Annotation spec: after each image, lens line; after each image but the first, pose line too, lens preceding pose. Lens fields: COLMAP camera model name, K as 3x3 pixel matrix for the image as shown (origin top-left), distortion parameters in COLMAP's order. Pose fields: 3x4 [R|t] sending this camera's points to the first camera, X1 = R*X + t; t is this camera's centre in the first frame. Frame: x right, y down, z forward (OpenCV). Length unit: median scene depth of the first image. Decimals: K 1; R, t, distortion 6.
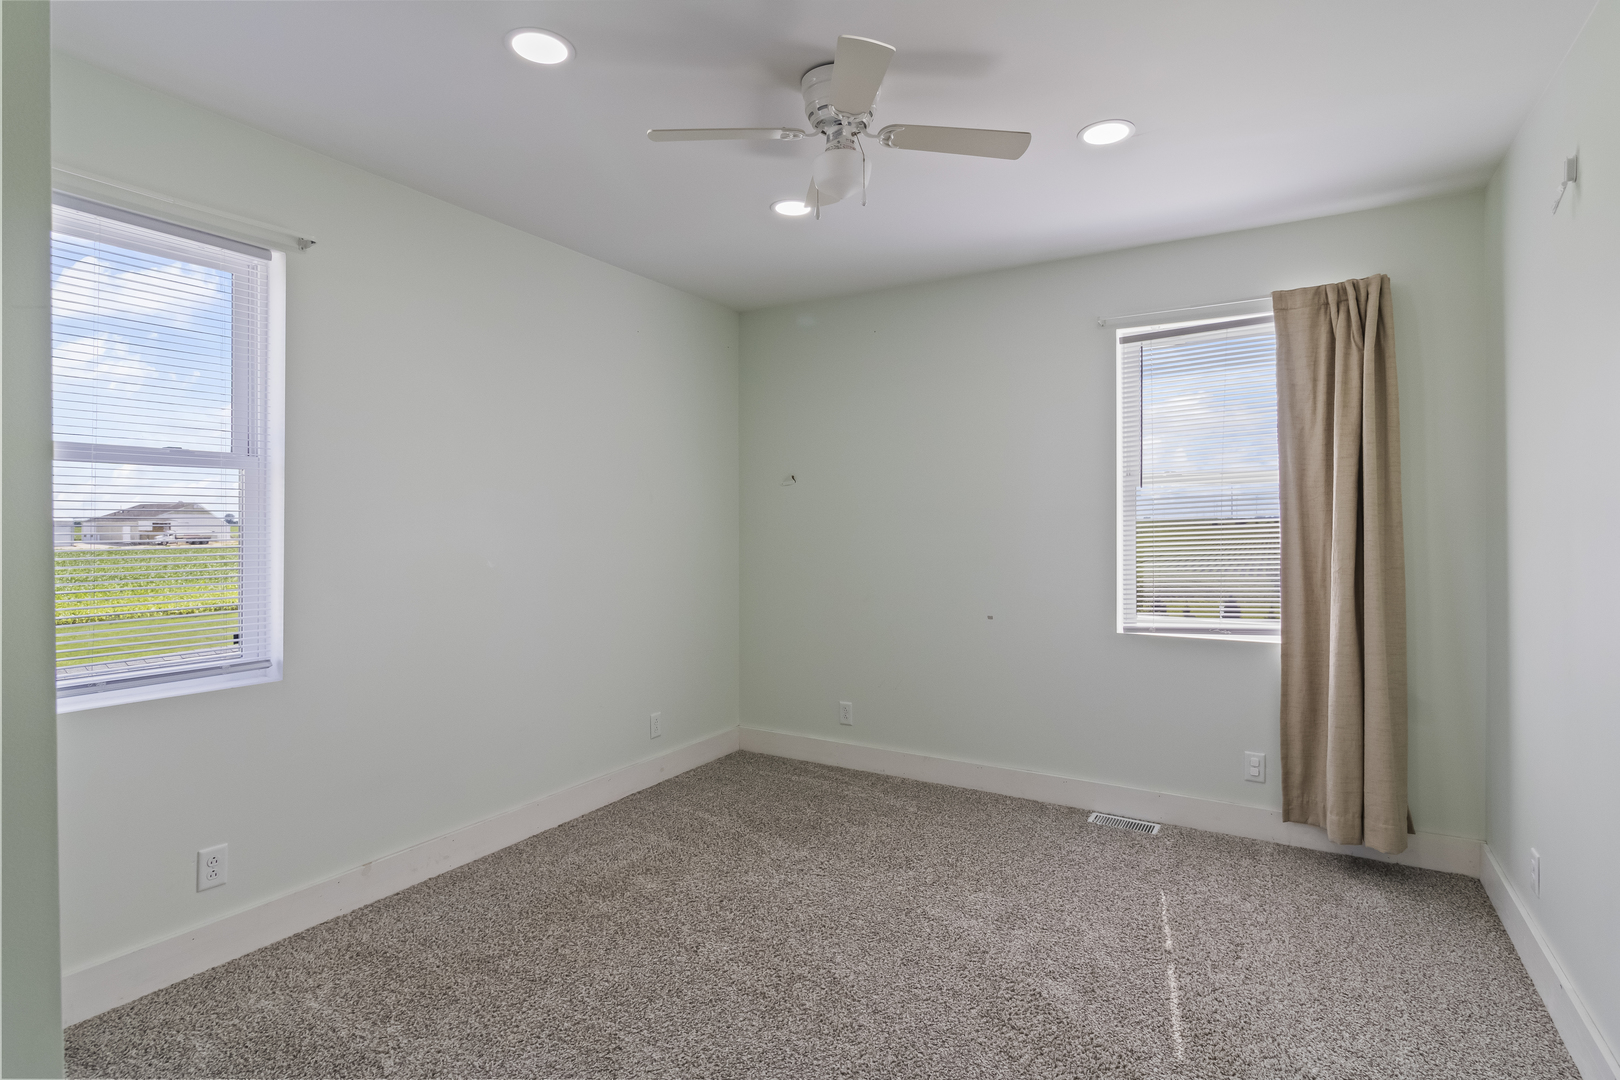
lens RADIAL K [[825.1, 0, 797.1], [0, 825.1, 540.7], [0, 0, 1]] dist [-0.002539, -0.000043]
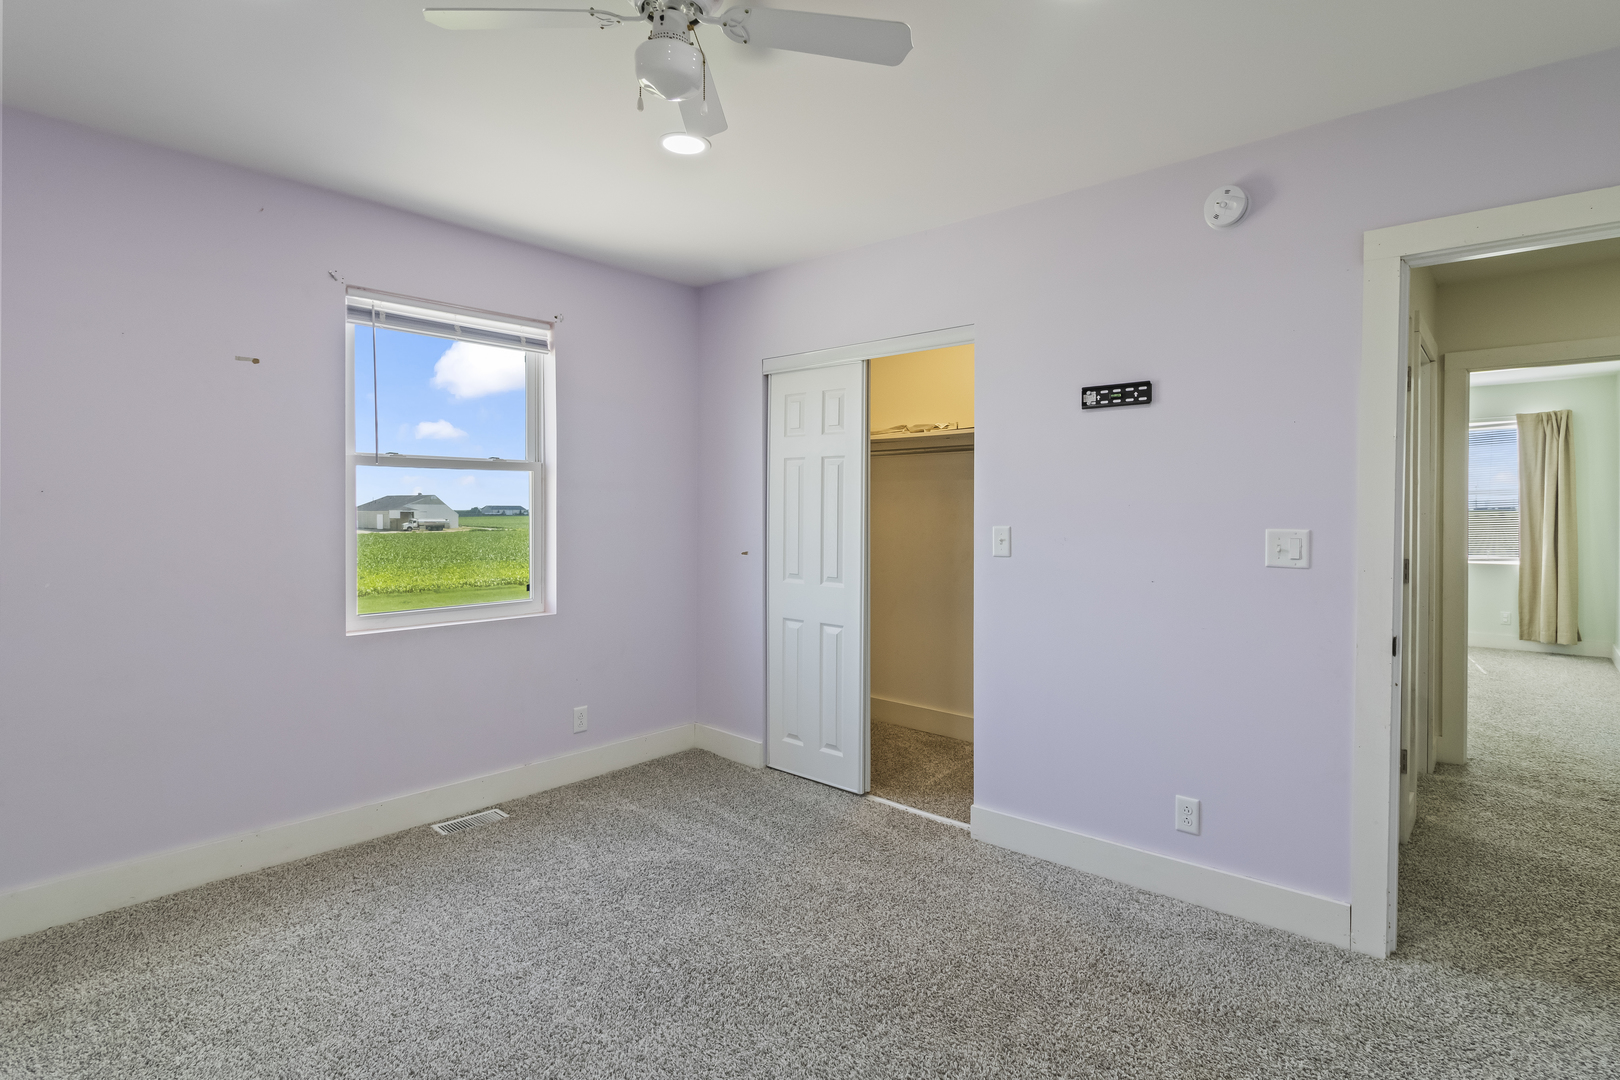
lens RADIAL K [[825.1, 0, 813.9], [0, 825.1, 532.9], [0, 0, 1]] dist [-0.002539, -0.000043]
pose [[0.988308, 0.007806, -0.152274, -1.044887], [-0.007648, 0.999969, 0.001624, 0.048988], [0.152282, -0.000440, 0.988337, -1.628728]]
